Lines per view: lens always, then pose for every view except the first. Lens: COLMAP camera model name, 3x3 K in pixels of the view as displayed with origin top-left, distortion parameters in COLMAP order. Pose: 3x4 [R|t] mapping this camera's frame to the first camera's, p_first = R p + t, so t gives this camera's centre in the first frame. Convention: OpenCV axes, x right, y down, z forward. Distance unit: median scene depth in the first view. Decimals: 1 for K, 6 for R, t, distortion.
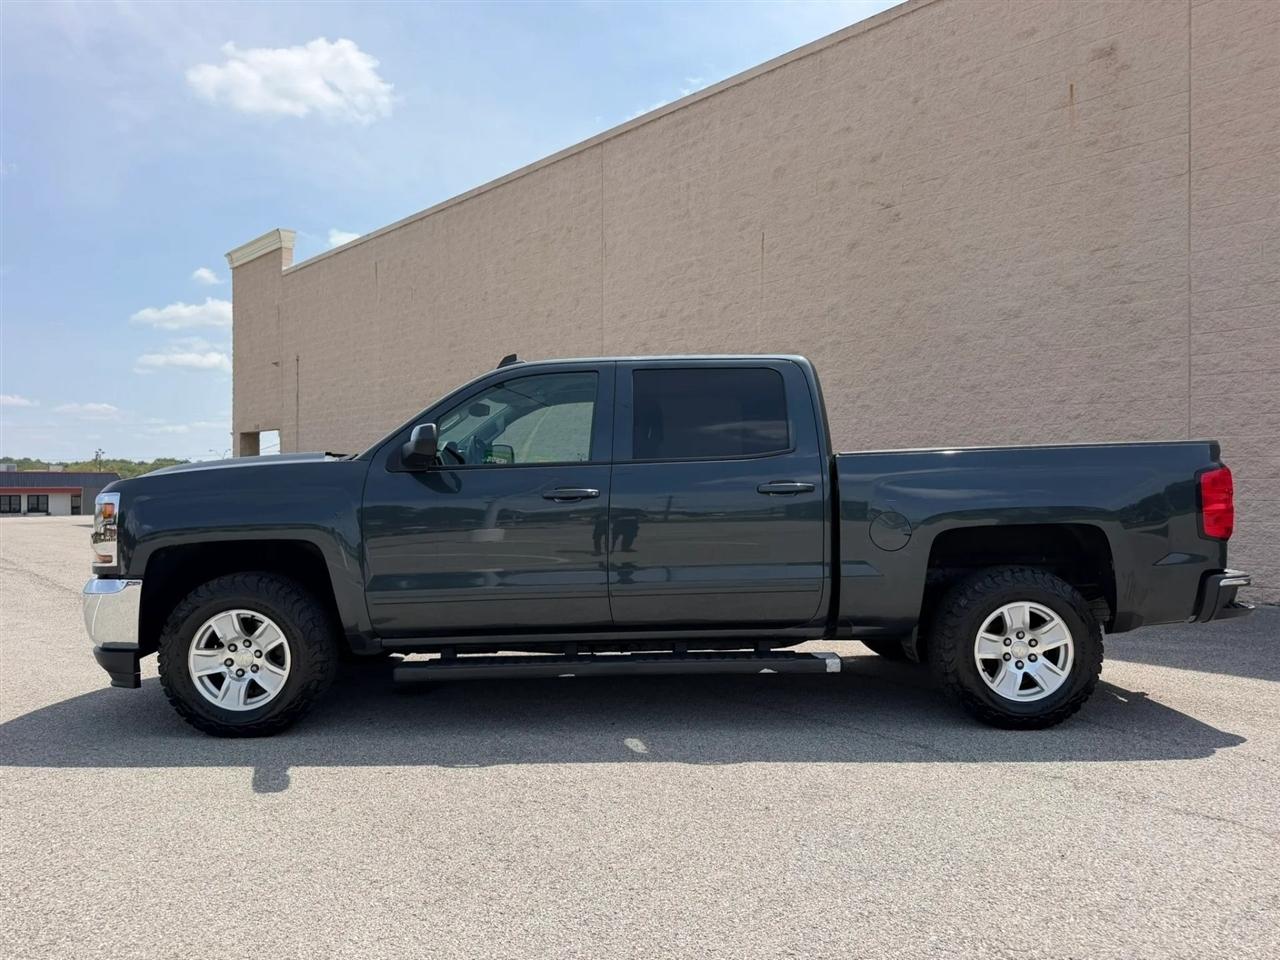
lens RADIAL K [[922.3, 0, 640.0], [0, 922.3, 480.0], [0, 0, 1]] dist [0.169175, -0.380709]
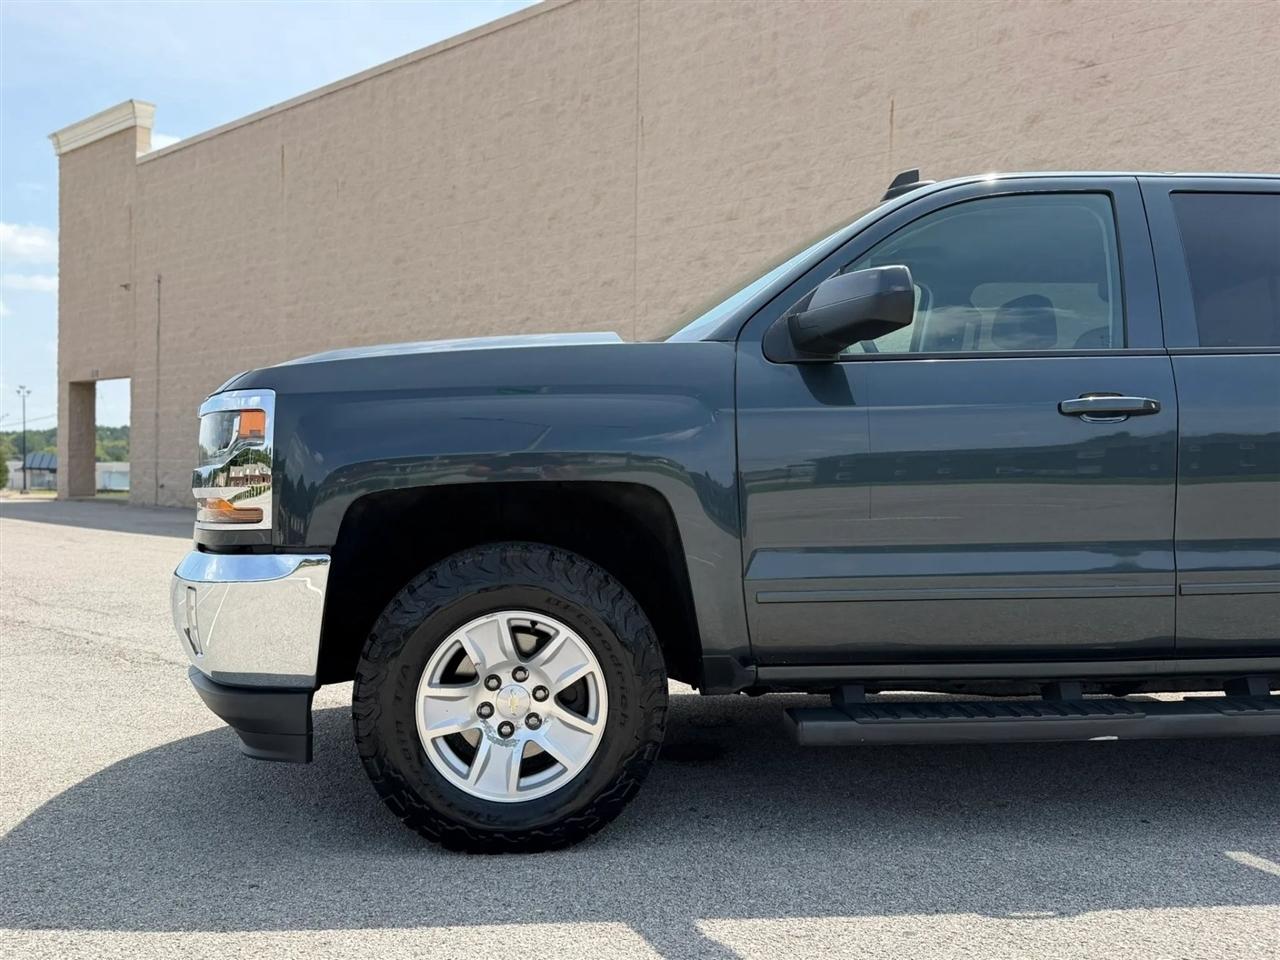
lens RADIAL K [[1171.2, 0, 640.0], [0, 1171.2, 480.0], [0, 0, 1]] dist [0.108727, -0.205382]
pose [[0.996568, 0.012822, 0.081778, -0.169055], [-0.013875, 0.999828, 0.012322, 0.022301], [-0.081605, -0.013414, 0.996574, 0.135678]]
